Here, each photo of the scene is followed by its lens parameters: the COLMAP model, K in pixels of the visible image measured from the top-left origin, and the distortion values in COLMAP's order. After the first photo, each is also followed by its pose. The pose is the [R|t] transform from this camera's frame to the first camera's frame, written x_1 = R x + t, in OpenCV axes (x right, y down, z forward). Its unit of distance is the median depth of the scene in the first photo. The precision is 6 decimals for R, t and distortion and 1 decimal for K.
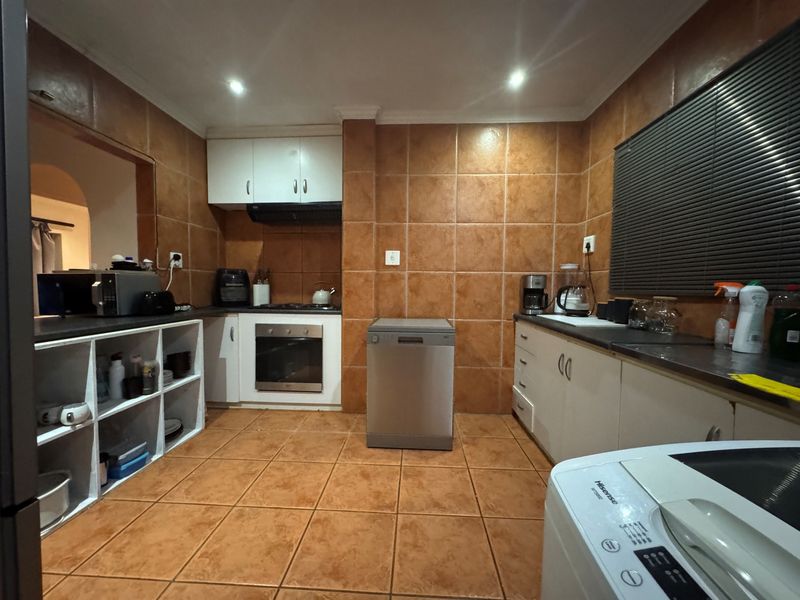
lens RADIAL K [[320.5, 0, 400.6], [0, 320.5, 299.7], [0, 0, 1]] dist [0.001957, -0.000108]
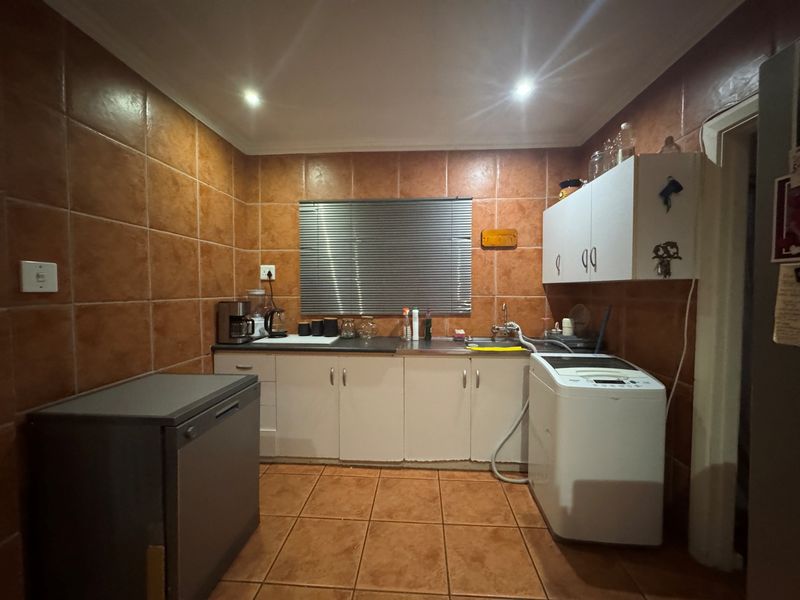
lens RADIAL K [[320.5, 0, 401.4], [0, 320.5, 299.3], [0, 0, 1]] dist [0.001957, -0.000108]
pose [[0.016448, -0.042771, 0.998949, -0.496637], [0.048231, 0.997956, 0.041935, -0.093862], [-0.998701, 0.047490, 0.018477, 0.472794]]
